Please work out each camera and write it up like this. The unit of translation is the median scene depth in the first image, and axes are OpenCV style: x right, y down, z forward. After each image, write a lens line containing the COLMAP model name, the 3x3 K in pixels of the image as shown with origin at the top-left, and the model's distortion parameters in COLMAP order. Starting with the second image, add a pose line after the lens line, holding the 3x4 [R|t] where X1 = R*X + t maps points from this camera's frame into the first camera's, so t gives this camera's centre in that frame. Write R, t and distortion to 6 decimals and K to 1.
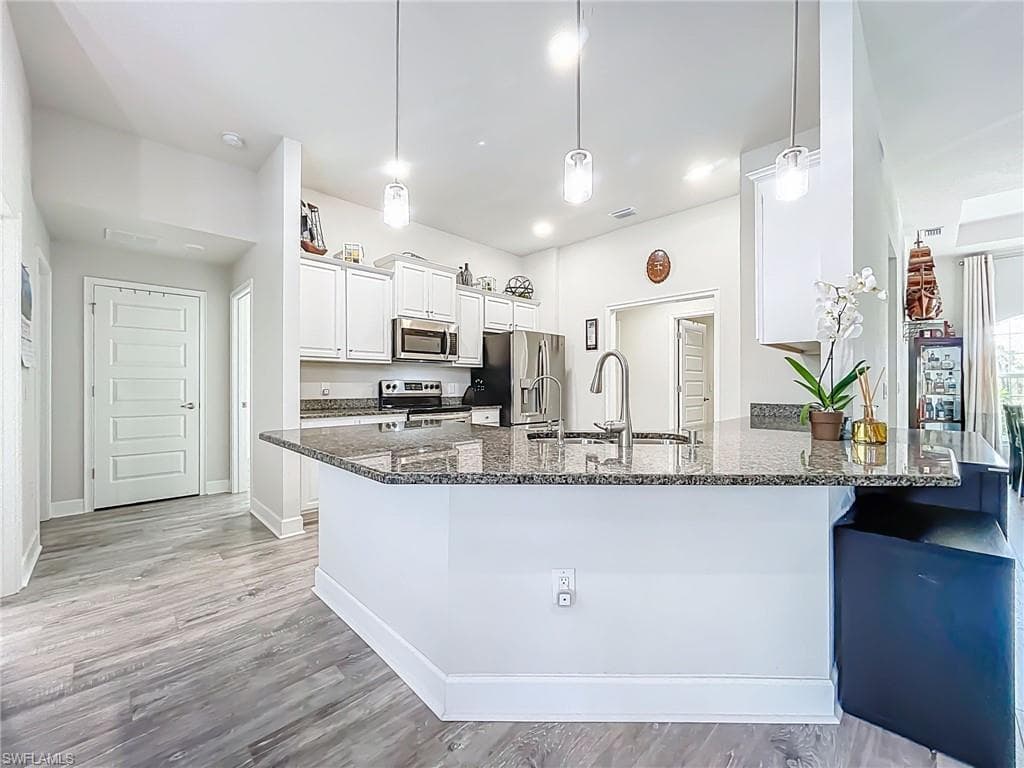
lens RADIAL K [[416.0, 0, 512.0], [0, 416.0, 384.0], [0, 0, 1]] dist [0.001554, 0.000034]
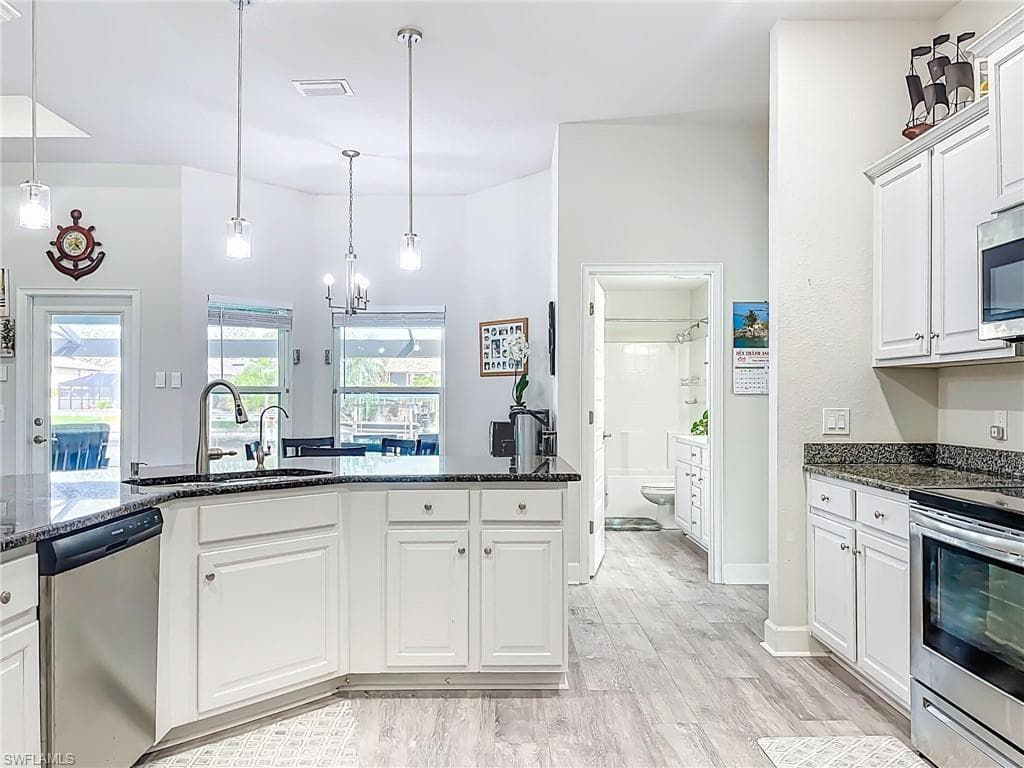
lens RADIAL K [[784.0, 0, 512.4], [0, 784.0, 387.8], [0, 0, 1]] dist [0.002048, -0.000091]
pose [[-0.689459, -0.012828, -0.724211, 0.452308], [-0.001649, 0.999868, -0.016140, -0.012526], [0.724323, -0.009934, -0.689389, 1.132465]]
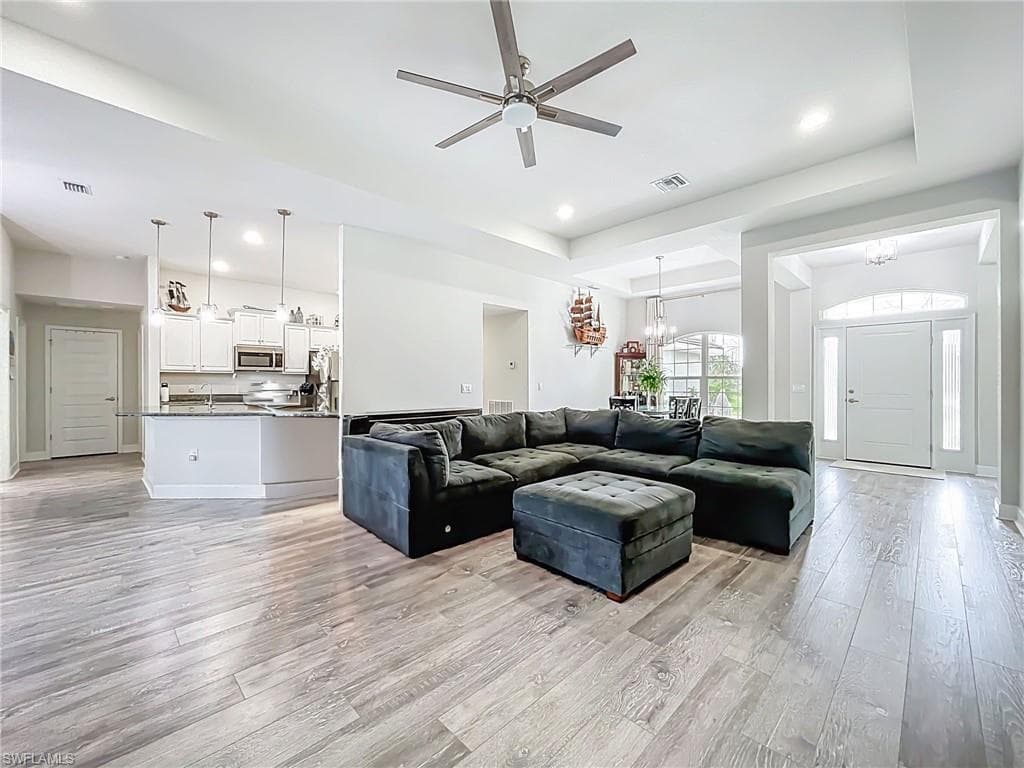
lens RADIAL K [[416.0, 0, 512.0], [0, 416.0, 384.0], [0, 0, 1]] dist [0.001554, 0.000034]
pose [[0.999961, -0.004239, 0.007697, 0.800895], [0.004214, 0.999986, 0.003276, -0.006022], [-0.007711, -0.003243, 0.999965, -0.668418]]
